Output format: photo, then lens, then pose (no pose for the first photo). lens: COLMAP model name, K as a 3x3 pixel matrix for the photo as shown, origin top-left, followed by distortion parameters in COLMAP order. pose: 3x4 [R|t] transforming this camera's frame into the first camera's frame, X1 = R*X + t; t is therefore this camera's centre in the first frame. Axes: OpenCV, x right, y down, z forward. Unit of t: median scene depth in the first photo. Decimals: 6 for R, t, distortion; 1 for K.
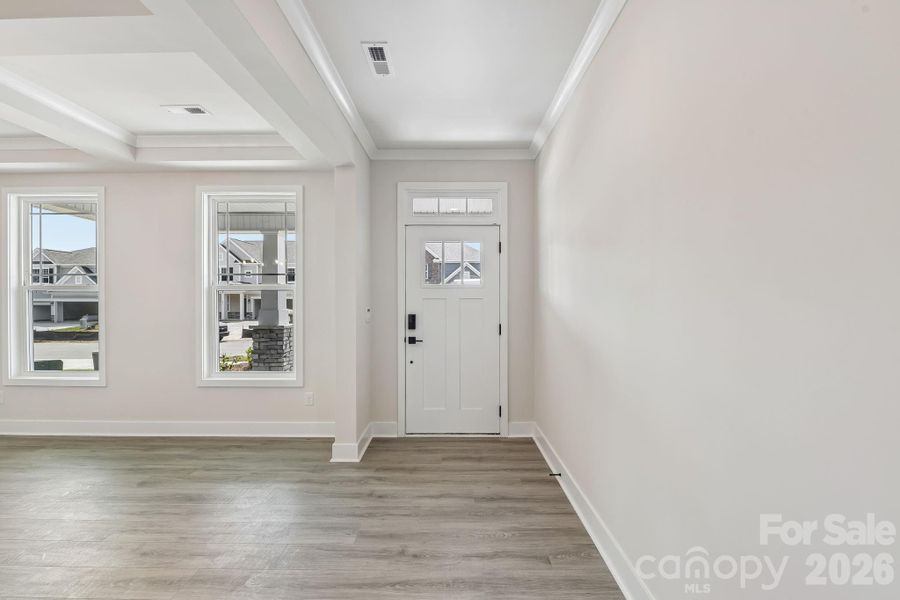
lens RADIAL K [[360.4, 0, 454.3], [0, 360.4, 300.9], [0, 0, 1]] dist [-0.015132, -0.000358]
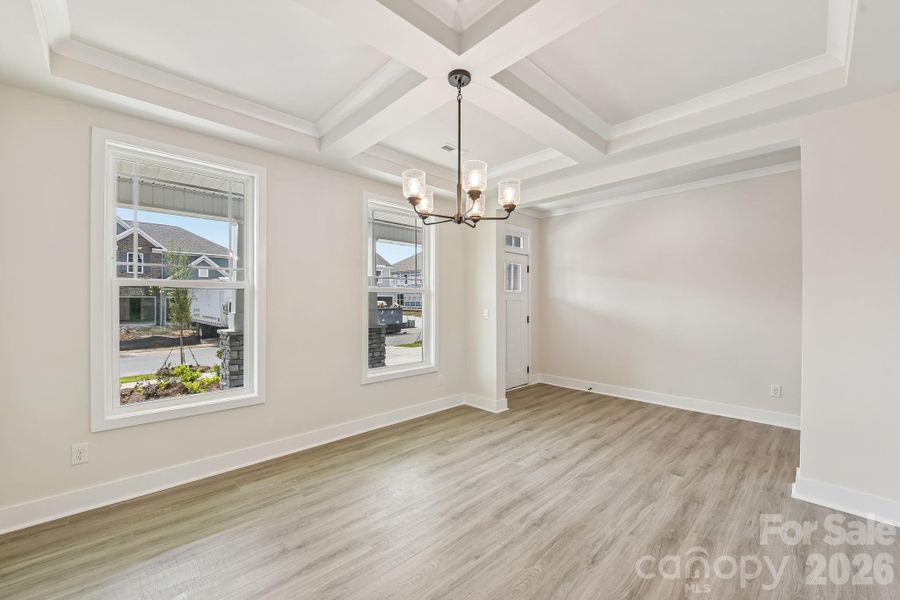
lens RADIAL K [[358.6, 0, 450.6], [0, 358.6, 302.0], [0, 0, 1]] dist [-0.009809, -0.000203]
pose [[0.724241, -0.001150, 0.689546, -1.292499], [0.002034, 0.999998, -0.000469, 0.000626], [-0.689544, 0.001742, 0.724242, 0.072802]]
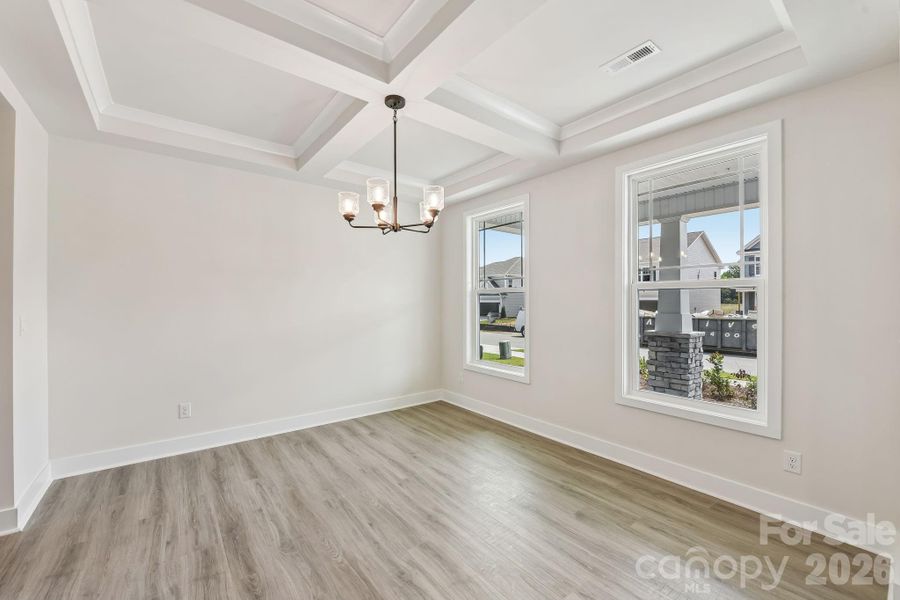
lens RADIAL K [[366.2, 0, 449.3], [0, 366.2, 301.7], [0, 0, 1]] dist [0.000287, -0.000152]
pose [[0.611970, 0.001442, -0.790879, -0.283121], [-0.002252, 0.999997, 0.000081, -0.001580], [0.790877, 0.001731, 0.611972, 0.155683]]
